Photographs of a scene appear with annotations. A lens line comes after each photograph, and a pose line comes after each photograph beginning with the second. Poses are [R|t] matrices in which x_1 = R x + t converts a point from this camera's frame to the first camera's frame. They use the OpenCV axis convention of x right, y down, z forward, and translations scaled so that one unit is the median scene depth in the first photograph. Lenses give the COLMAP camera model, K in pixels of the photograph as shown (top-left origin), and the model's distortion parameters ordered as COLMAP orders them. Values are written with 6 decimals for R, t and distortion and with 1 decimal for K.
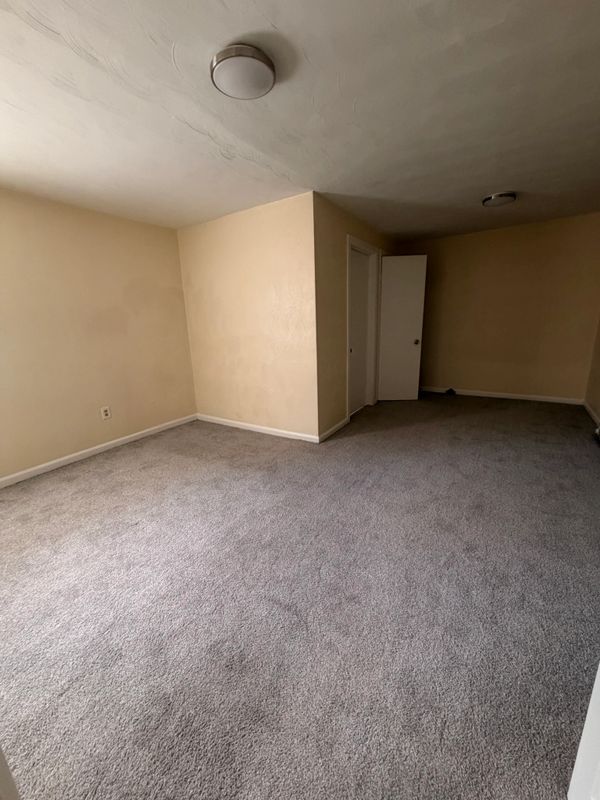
lens RADIAL K [[319.8, 0, 300.4], [0, 319.8, 398.5], [0, 0, 1]] dist [-0.002574, 0.001064]
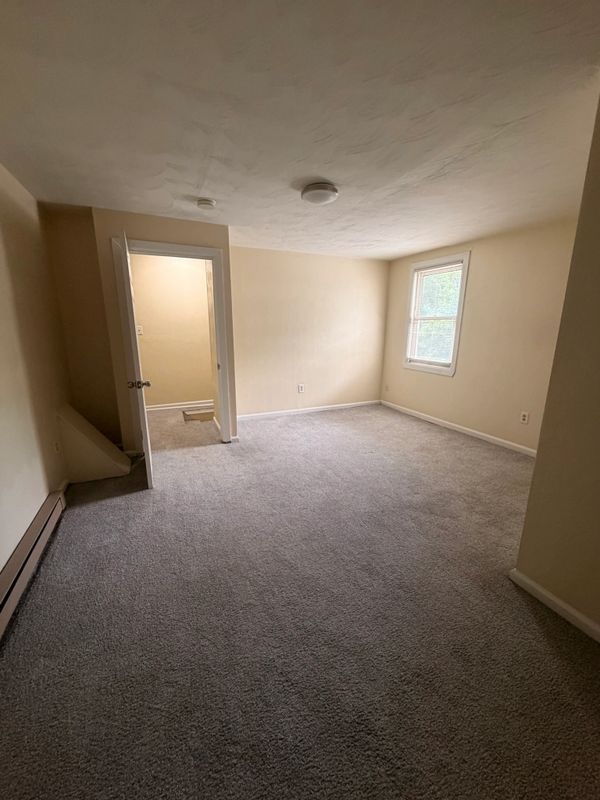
lens RADIAL K [[319.8, 0, 300.5], [0, 319.8, 399.5], [0, 0, 1]] dist [-0.002574, 0.001064]
pose [[-0.551832, 0.219827, -0.804461, 0.628961], [-0.199461, 0.901846, 0.383261, -0.268137], [0.809751, 0.371954, -0.453820, 0.889943]]
